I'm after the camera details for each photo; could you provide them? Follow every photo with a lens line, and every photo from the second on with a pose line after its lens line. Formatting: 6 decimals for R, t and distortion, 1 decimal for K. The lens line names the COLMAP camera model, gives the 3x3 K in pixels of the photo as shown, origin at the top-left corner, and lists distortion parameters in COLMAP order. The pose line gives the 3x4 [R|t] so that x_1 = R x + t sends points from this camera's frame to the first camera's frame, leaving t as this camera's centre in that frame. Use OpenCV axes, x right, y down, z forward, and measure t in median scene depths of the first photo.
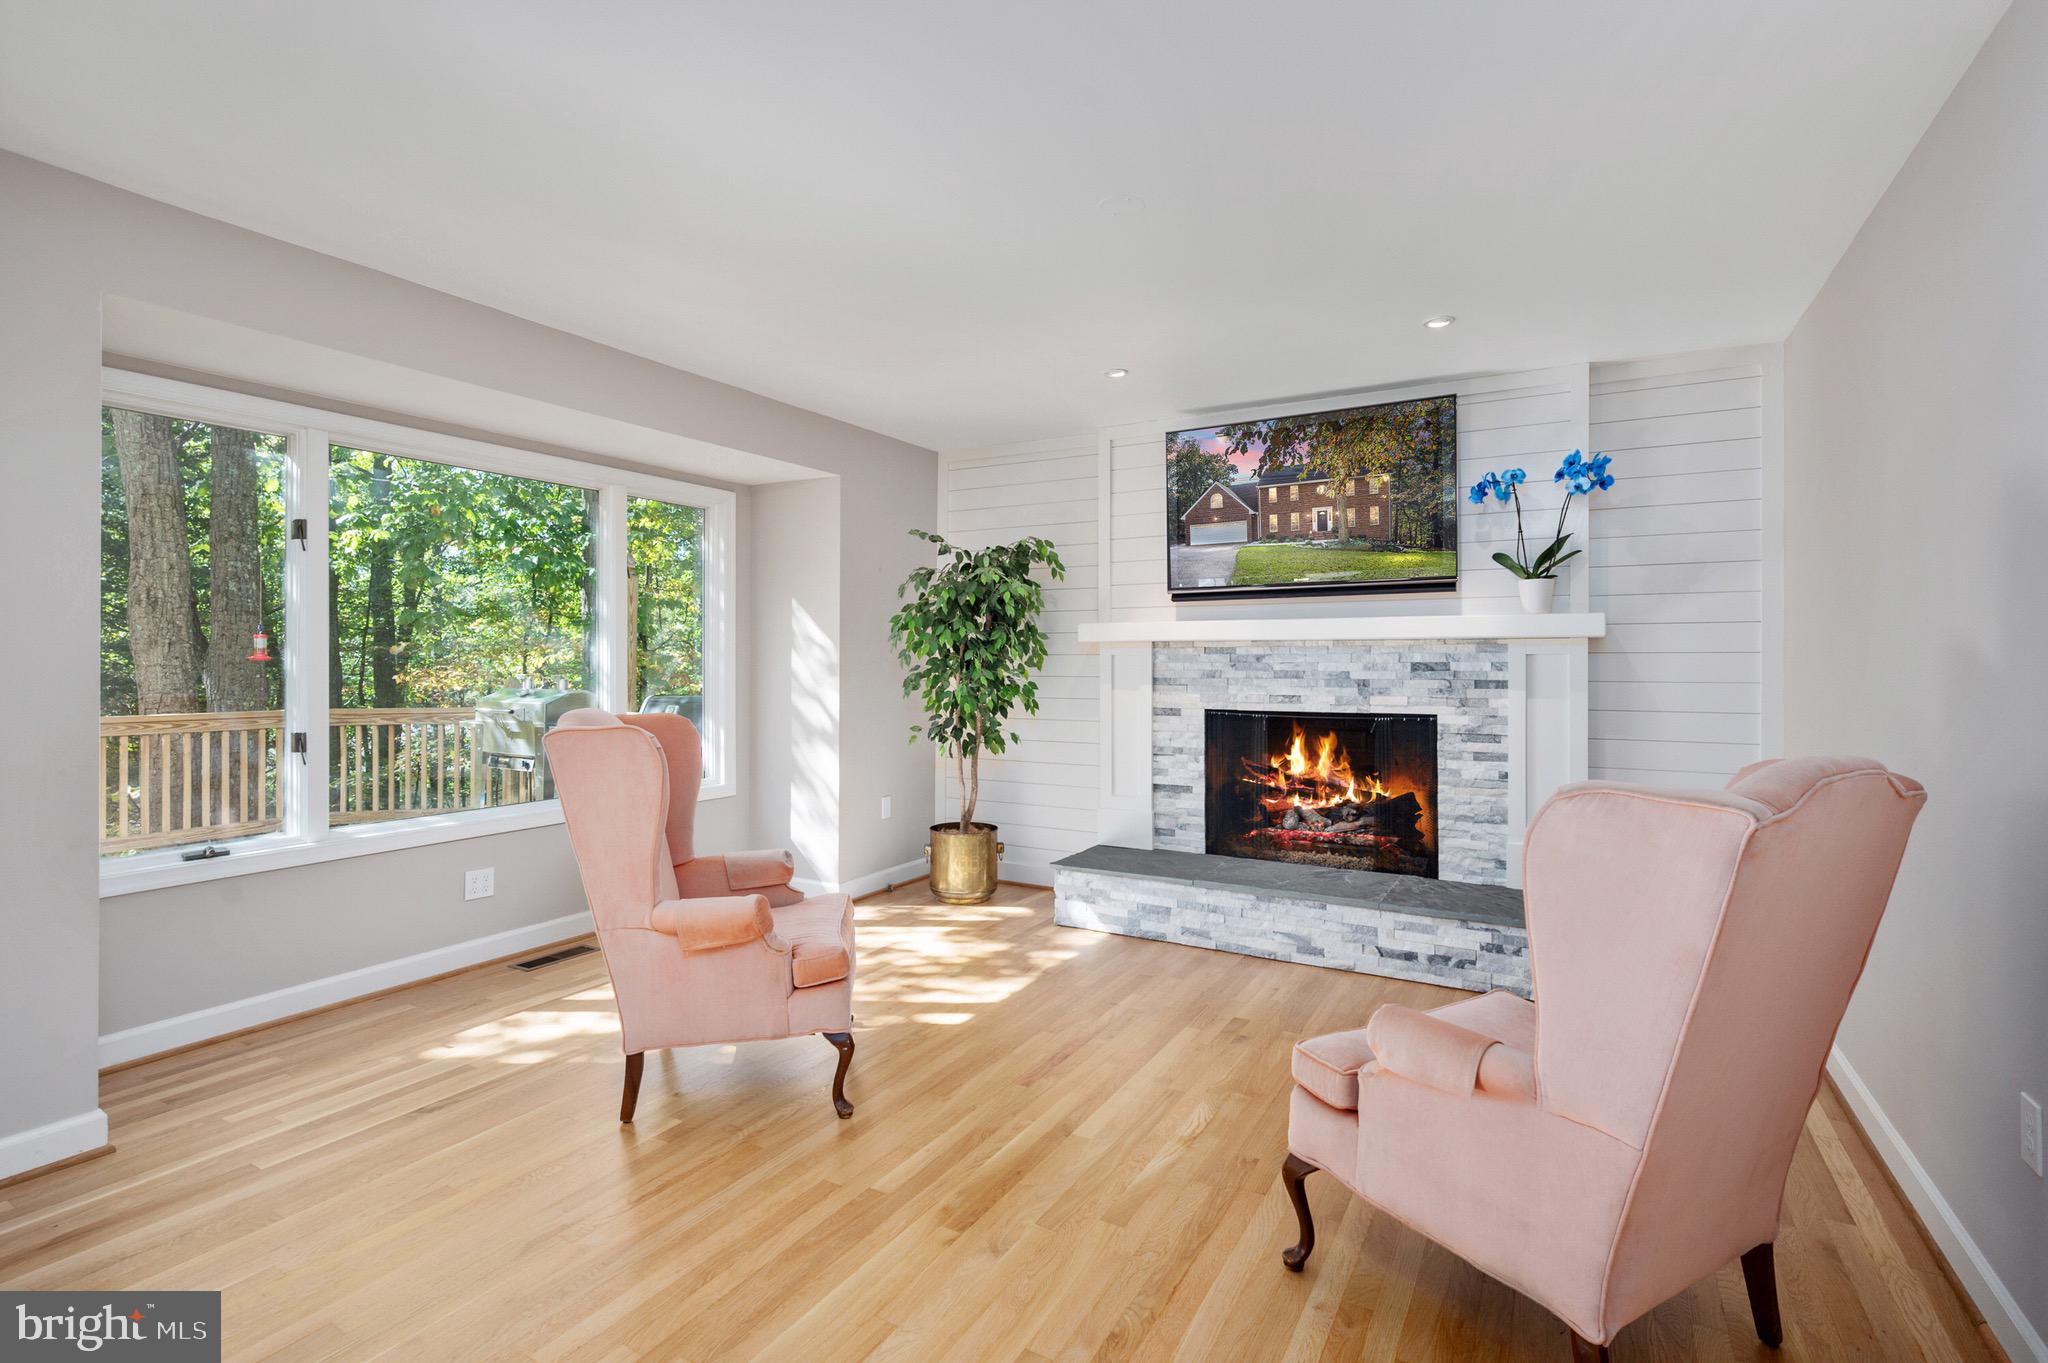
lens RADIAL K [[935.5, 0, 1033.1], [0, 935.5, 662.3], [0, 0, 1]] dist [0.001378, 0.000255]
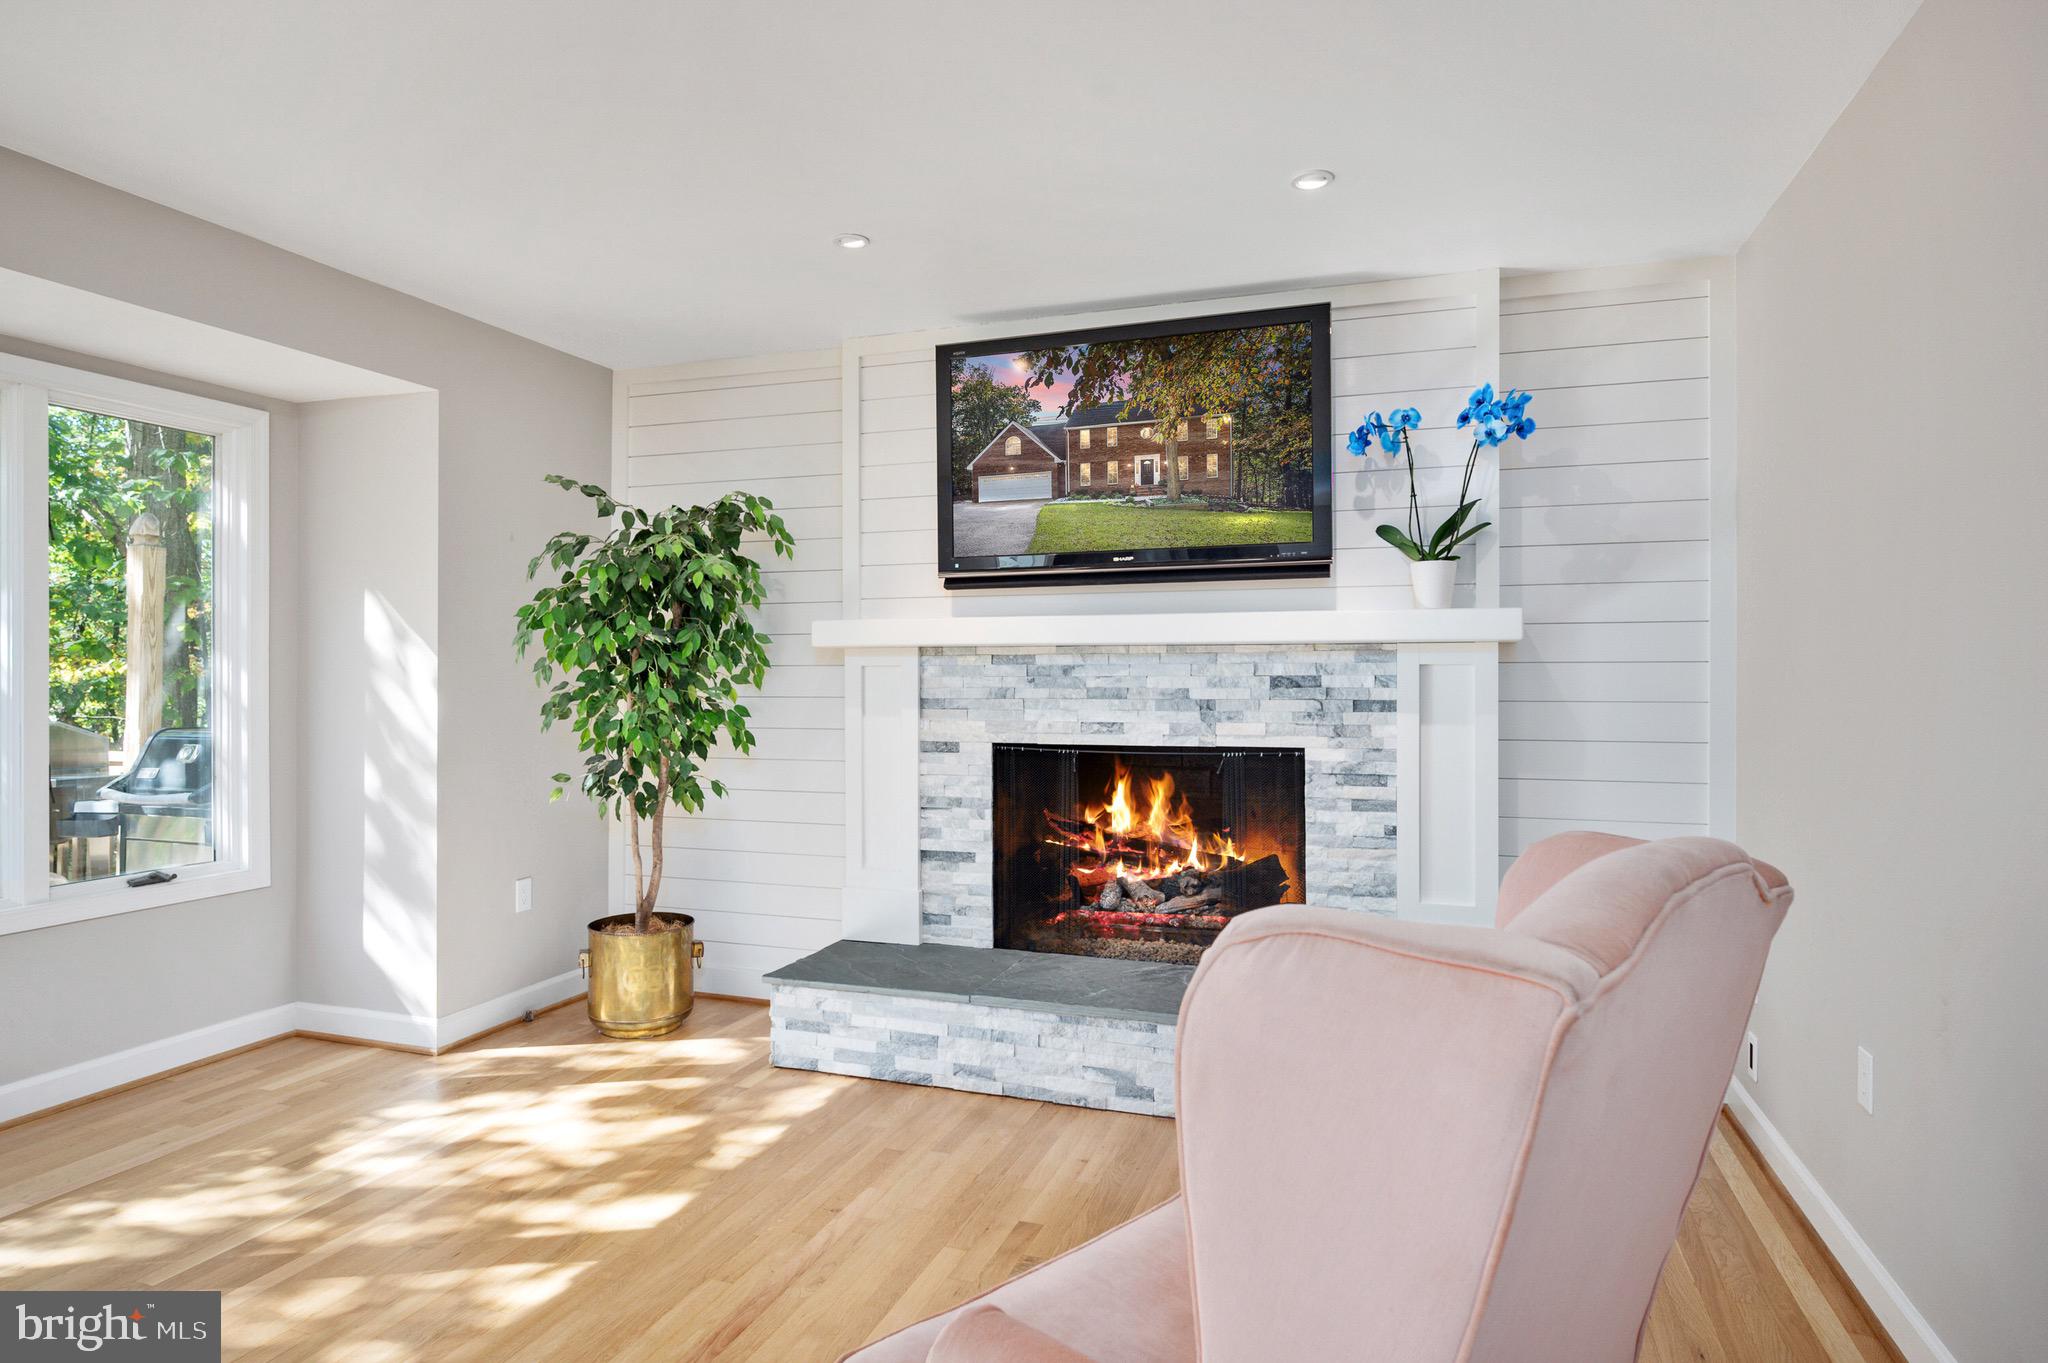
lens RADIAL K [[1137.9, 0, 1024.0], [0, 1137.9, 681.5], [0, 0, 1]] dist [-0.000095, 0.000016]
pose [[0.983649, -0.003313, 0.180066, 0.054197], [0.002287, 0.999980, 0.005903, -0.001166], [-0.180082, -0.005394, 0.983637, 0.156710]]
